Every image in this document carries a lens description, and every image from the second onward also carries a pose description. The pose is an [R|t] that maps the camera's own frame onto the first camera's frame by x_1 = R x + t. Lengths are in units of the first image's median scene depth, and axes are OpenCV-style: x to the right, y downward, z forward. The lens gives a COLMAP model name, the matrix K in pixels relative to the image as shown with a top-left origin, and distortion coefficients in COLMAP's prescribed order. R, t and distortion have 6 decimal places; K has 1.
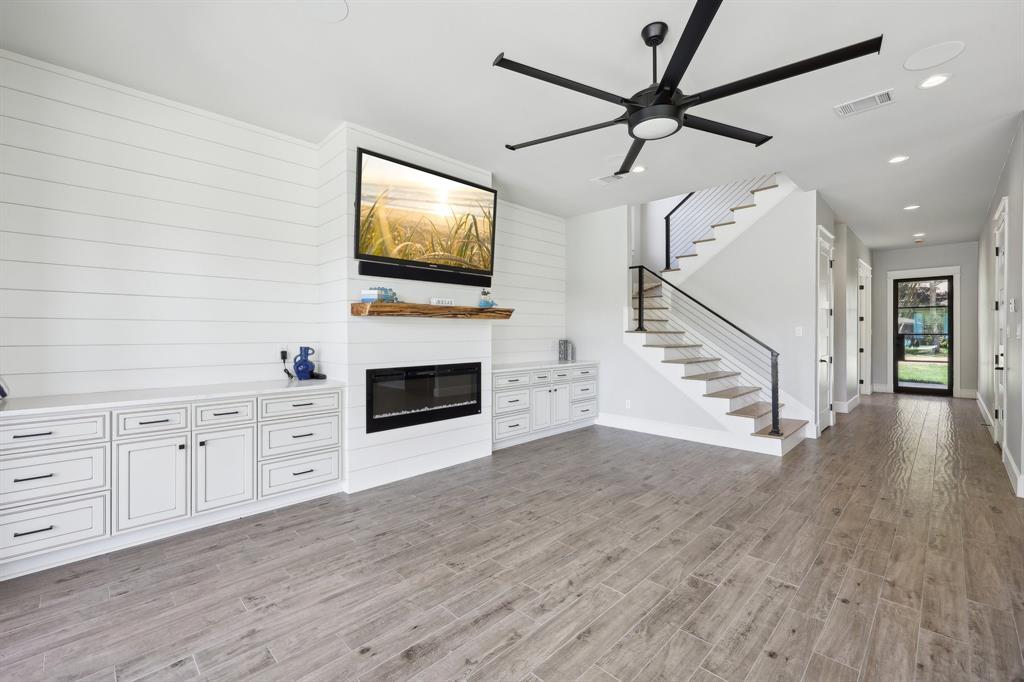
lens RADIAL K [[436.7, 0, 514.8], [0, 436.7, 334.6], [0, 0, 1]] dist [0.002195, -0.000140]
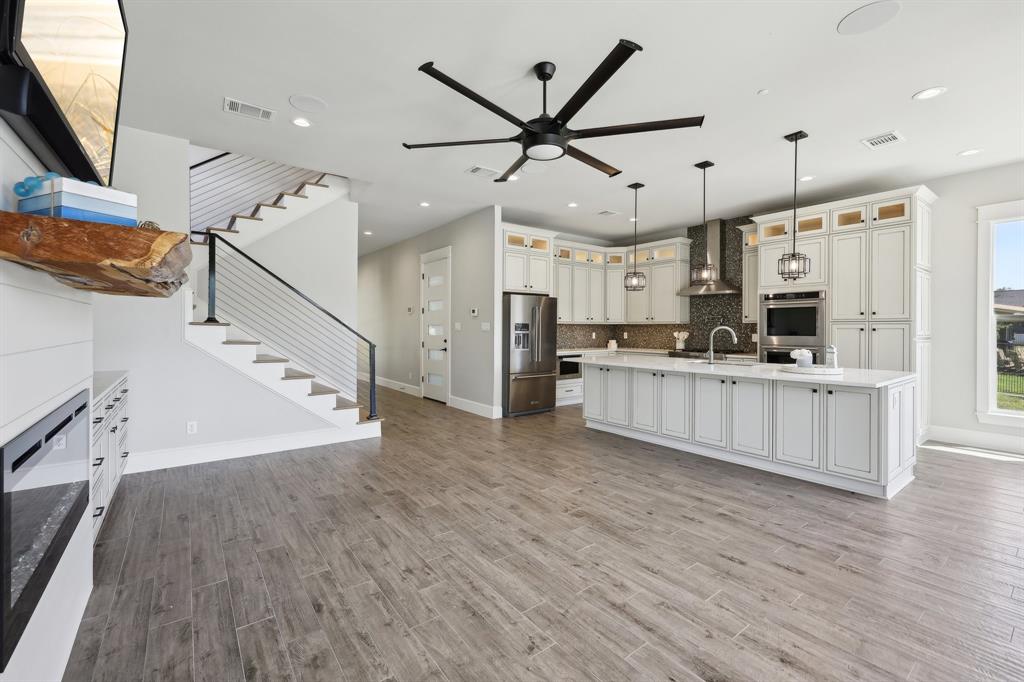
lens RADIAL K [[436.7, 0, 518.1], [0, 436.7, 326.2], [0, 0, 1]] dist [0.002195, -0.000140]
pose [[0.129439, 0.007464, 0.991559, -0.786601], [-0.001732, 0.999972, -0.007301, 0.004466], [-0.991586, -0.000772, 0.129448, 0.852101]]
